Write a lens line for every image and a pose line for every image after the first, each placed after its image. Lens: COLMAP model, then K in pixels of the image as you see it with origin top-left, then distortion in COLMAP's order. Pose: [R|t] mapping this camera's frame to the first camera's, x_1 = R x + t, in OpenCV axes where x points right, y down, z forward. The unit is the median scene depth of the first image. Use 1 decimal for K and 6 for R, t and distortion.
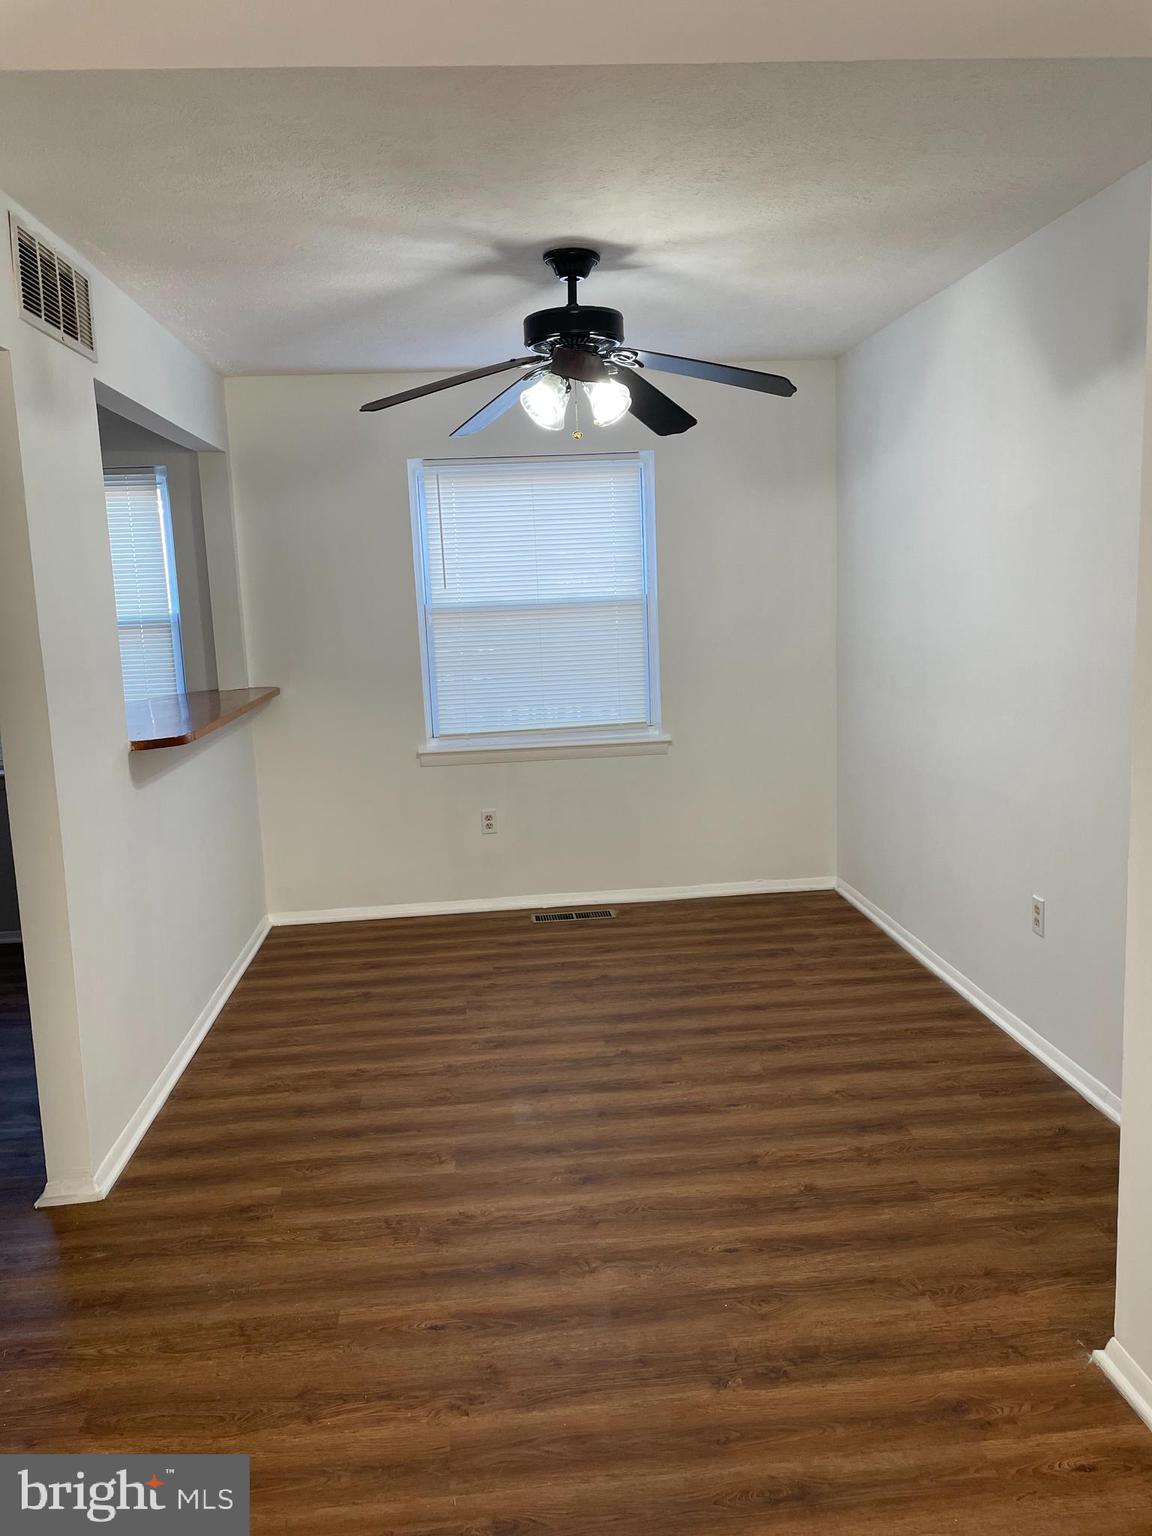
lens RADIAL K [[1157.0, 0, 576.0], [0, 1157.0, 768.0], [0, 0, 1]] dist [0.010550, -0.002216]
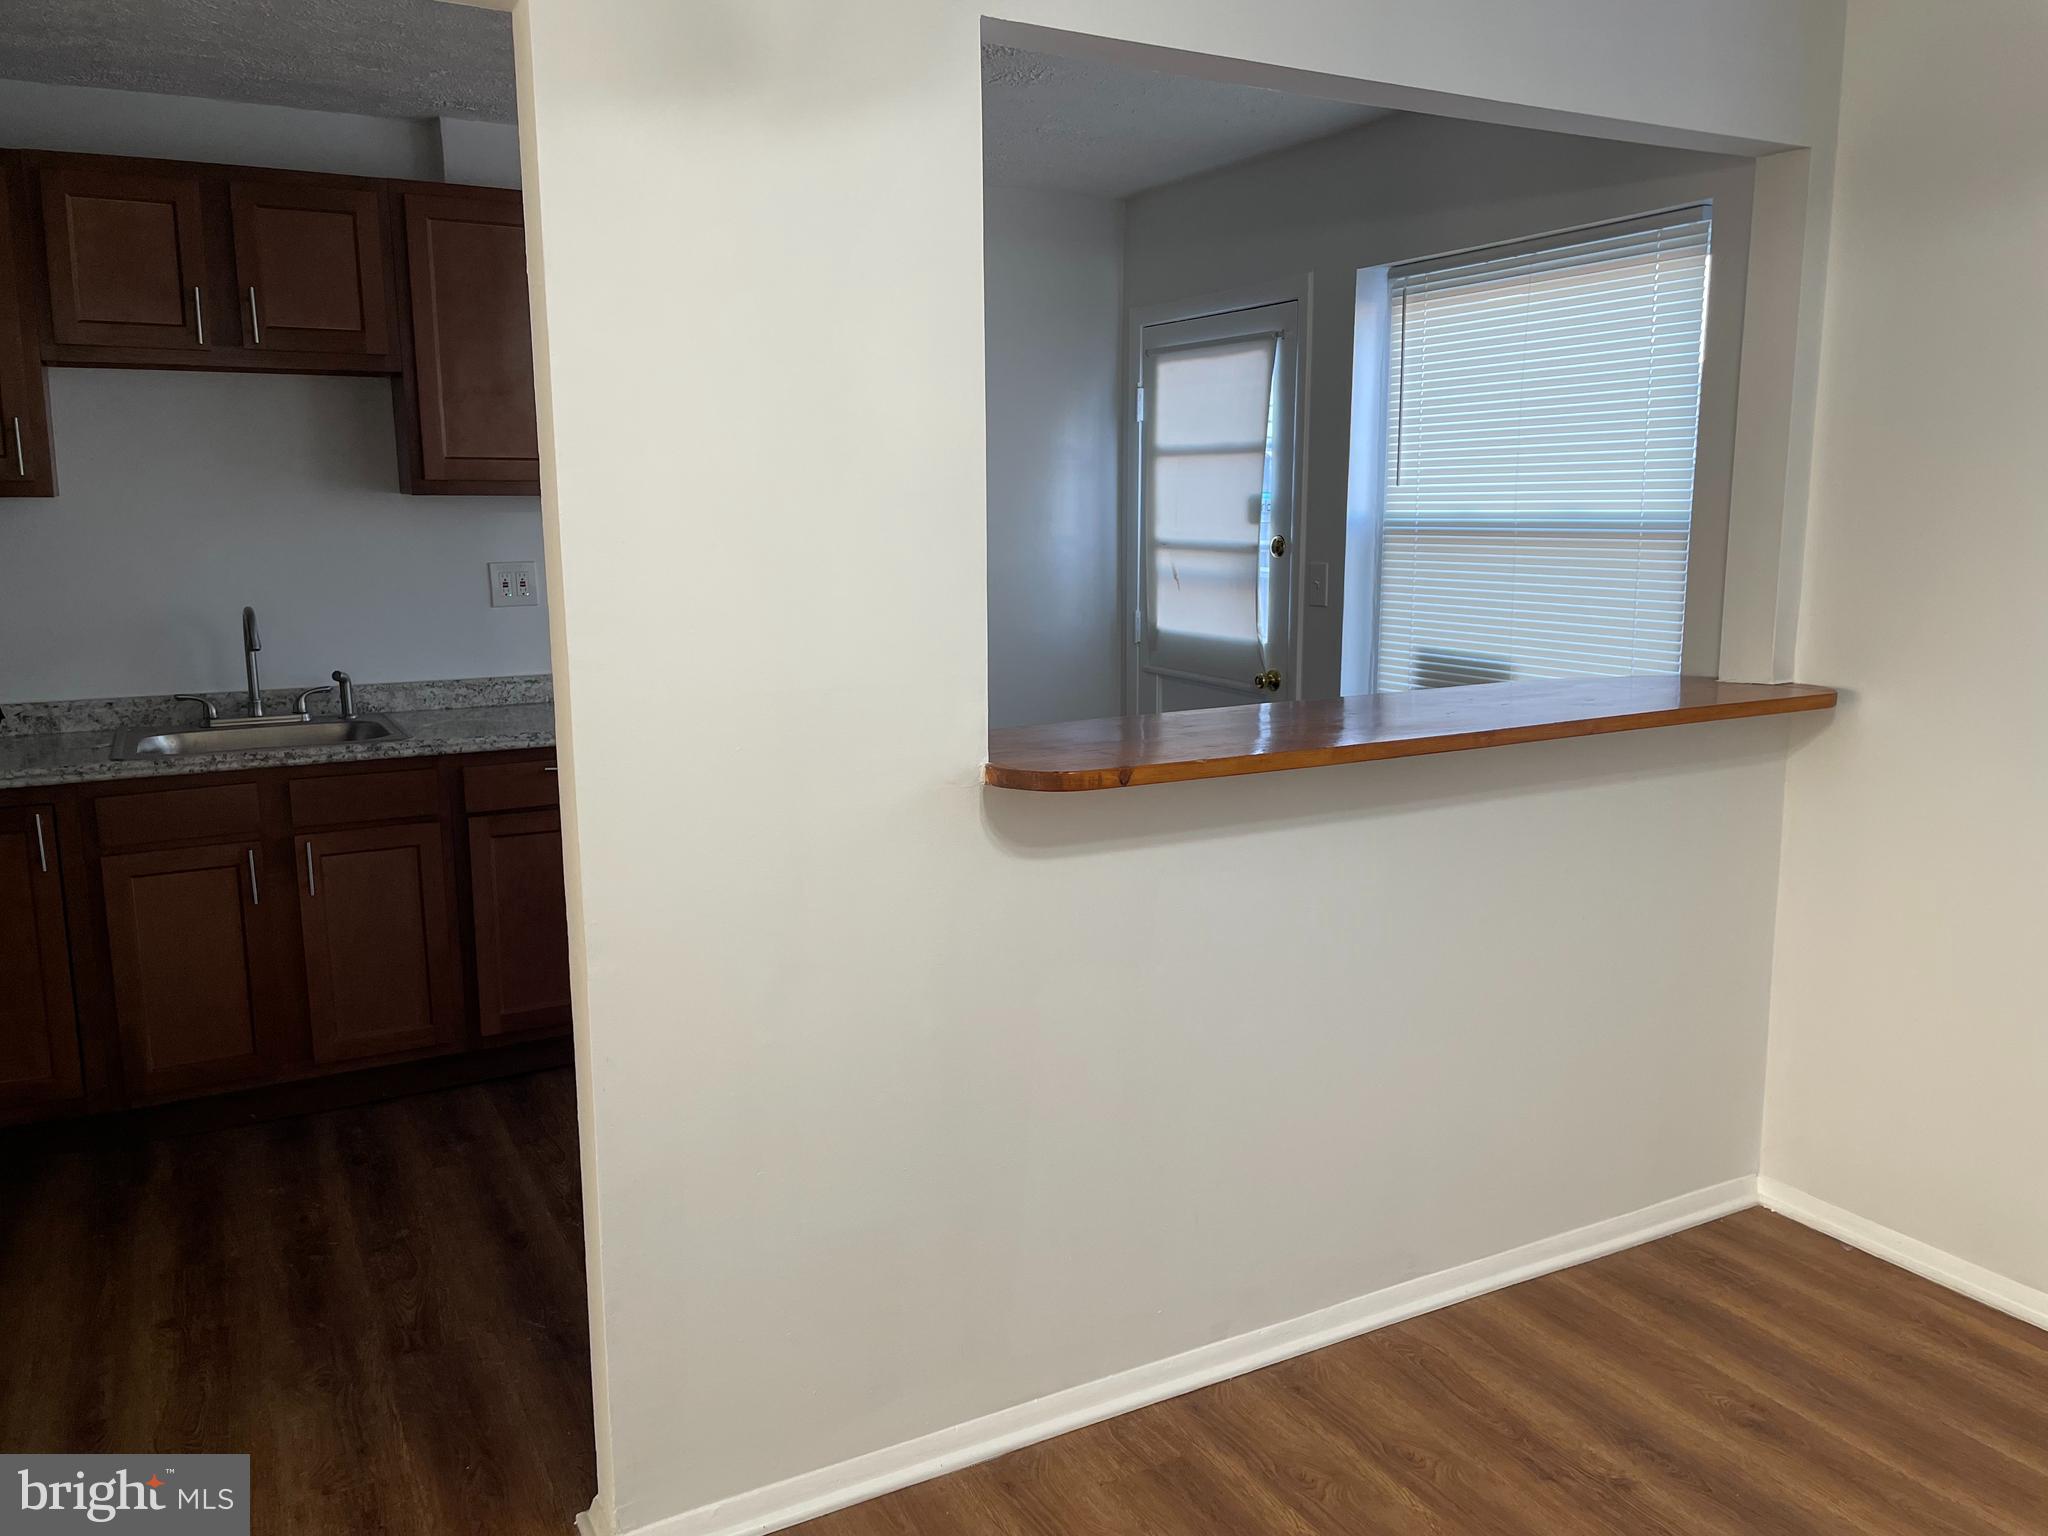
lens RADIAL K [[1542.6, 0, 1024.0], [0, 1542.6, 768.0], [0, 0, 1]] dist [0.010550, -0.002216]
pose [[0.392104, 0.192011, -0.899659, 0.157053], [-0.148038, 0.978398, 0.144296, -0.086267], [0.907931, 0.076604, 0.412059, 0.524995]]
